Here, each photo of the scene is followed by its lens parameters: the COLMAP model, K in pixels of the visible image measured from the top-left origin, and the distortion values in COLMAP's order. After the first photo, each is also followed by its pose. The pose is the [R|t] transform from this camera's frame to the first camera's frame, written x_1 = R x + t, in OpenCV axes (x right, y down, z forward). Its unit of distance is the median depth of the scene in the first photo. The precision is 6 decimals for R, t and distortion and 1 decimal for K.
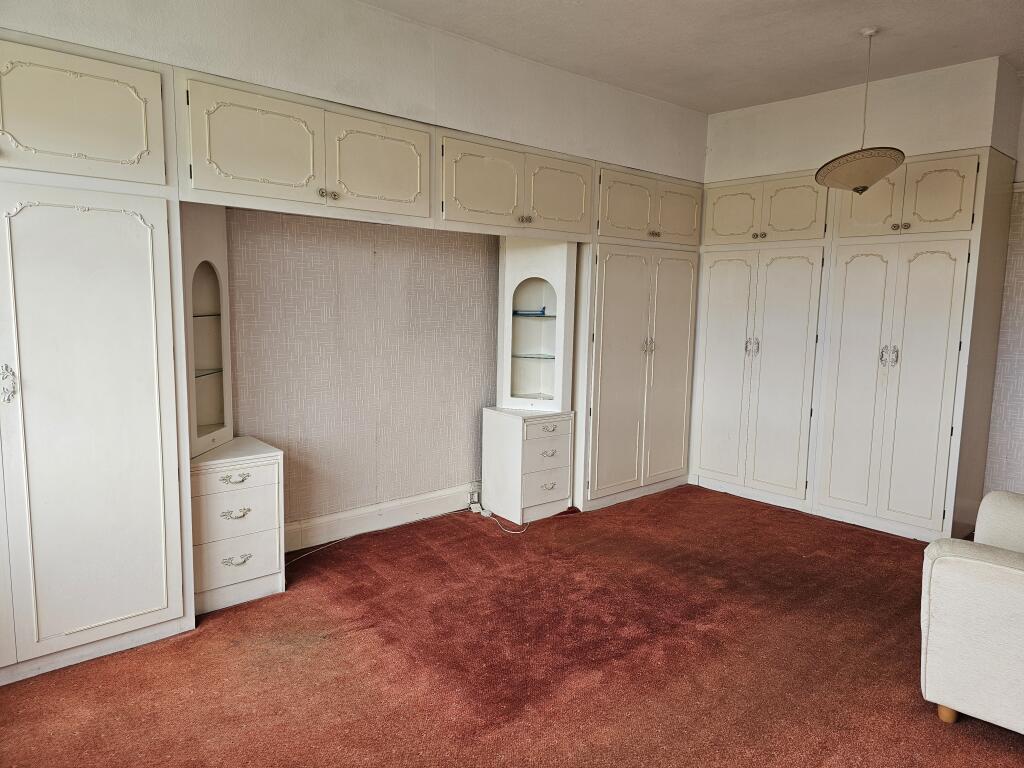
lens RADIAL K [[678.8, 0, 505.7], [0, 678.8, 380.2], [0, 0, 1]] dist [0.010223, -0.001851]
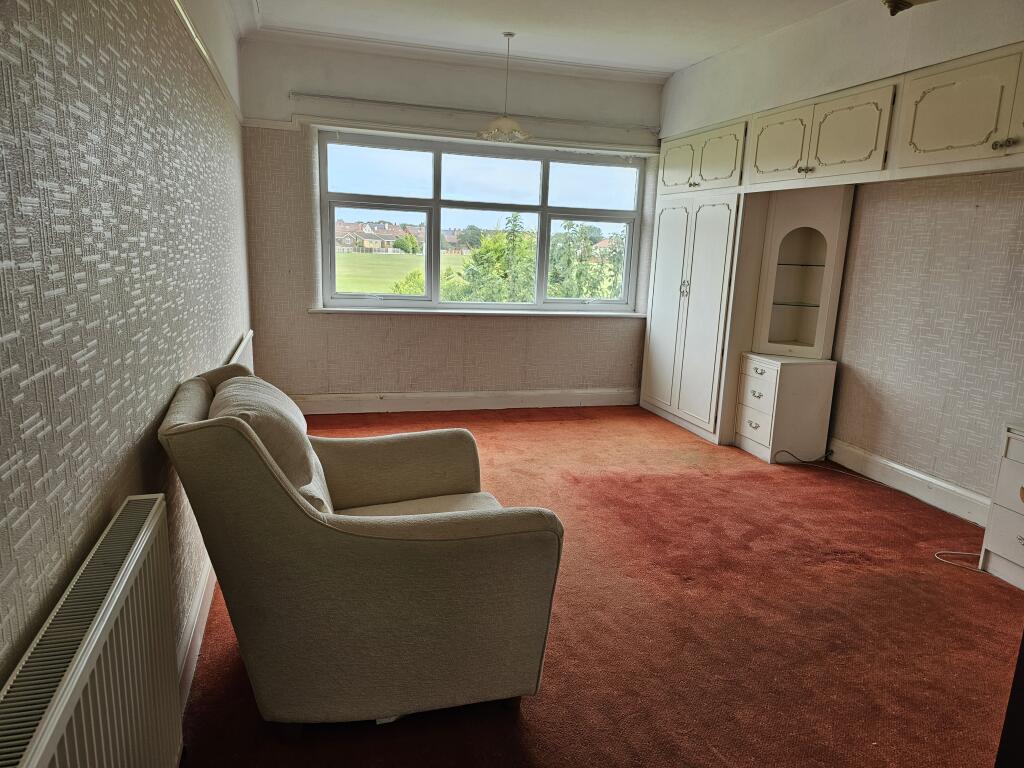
lens RADIAL K [[678.8, 0, 508.0], [0, 678.8, 387.8], [0, 0, 1]] dist [0.010223, -0.001851]
pose [[-0.434235, 0.151801, -0.887917, 1.143946], [-0.153149, 0.958907, 0.238835, -0.092407], [0.887685, 0.239694, -0.393143, 1.048839]]
